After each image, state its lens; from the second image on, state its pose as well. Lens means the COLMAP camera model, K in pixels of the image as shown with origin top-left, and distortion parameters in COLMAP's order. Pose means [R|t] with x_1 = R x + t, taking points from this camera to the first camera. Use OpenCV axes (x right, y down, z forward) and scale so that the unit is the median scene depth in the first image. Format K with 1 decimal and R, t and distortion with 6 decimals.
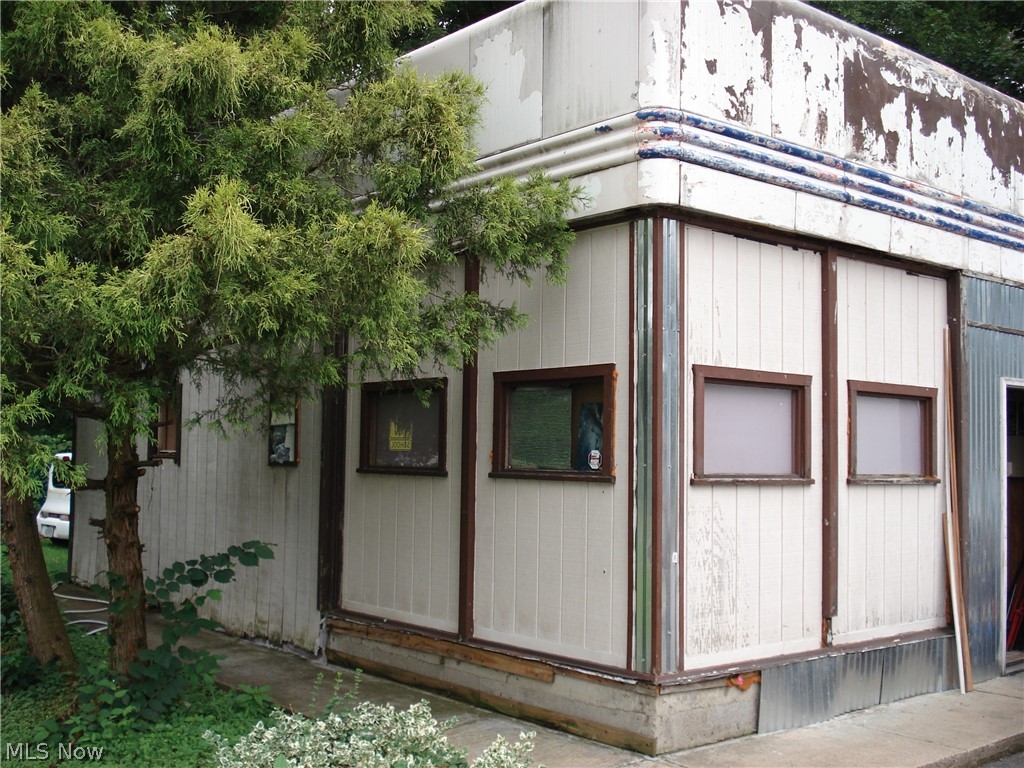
lens RADIAL K [[1163.7, 0, 511.8], [0, 1163.7, 385.1], [0, 0, 1]] dist [-0.105776, 0.000000]
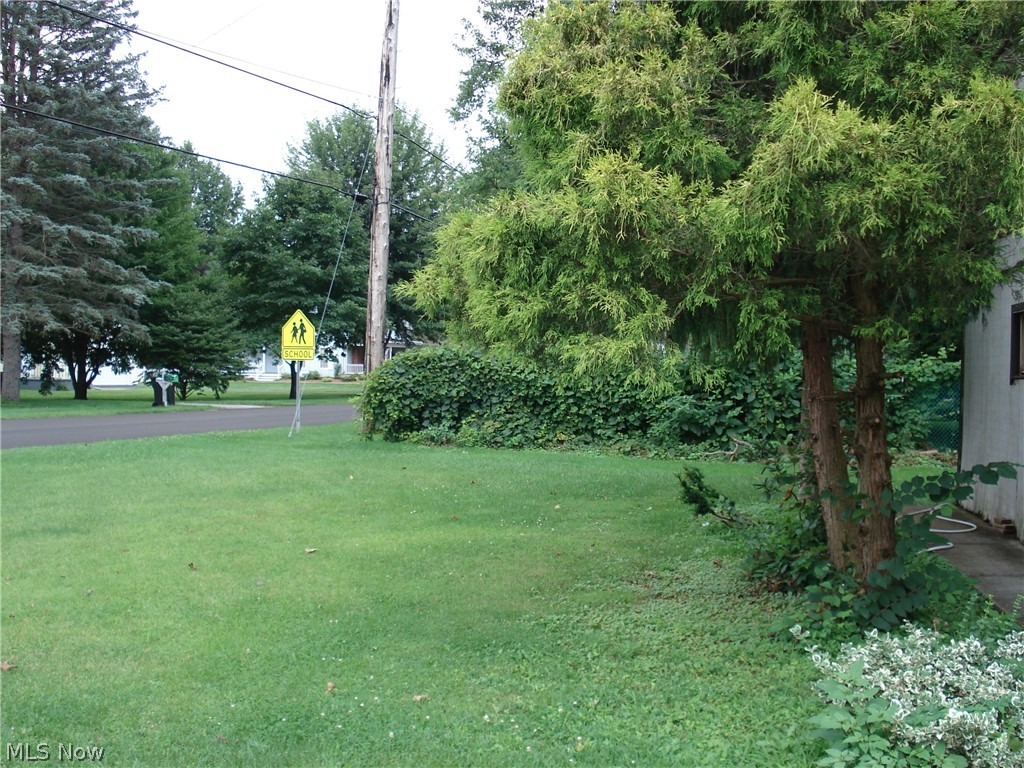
lens RADIAL K [[1163.7, 0, 511.6], [0, 1163.7, 383.1], [0, 0, 1]] dist [-0.105776, 0.000000]
pose [[0.656399, 0.013960, -0.754285, 0.223671], [0.025746, 0.998832, 0.040891, 0.025012], [0.753975, -0.046260, 0.655272, 0.094233]]
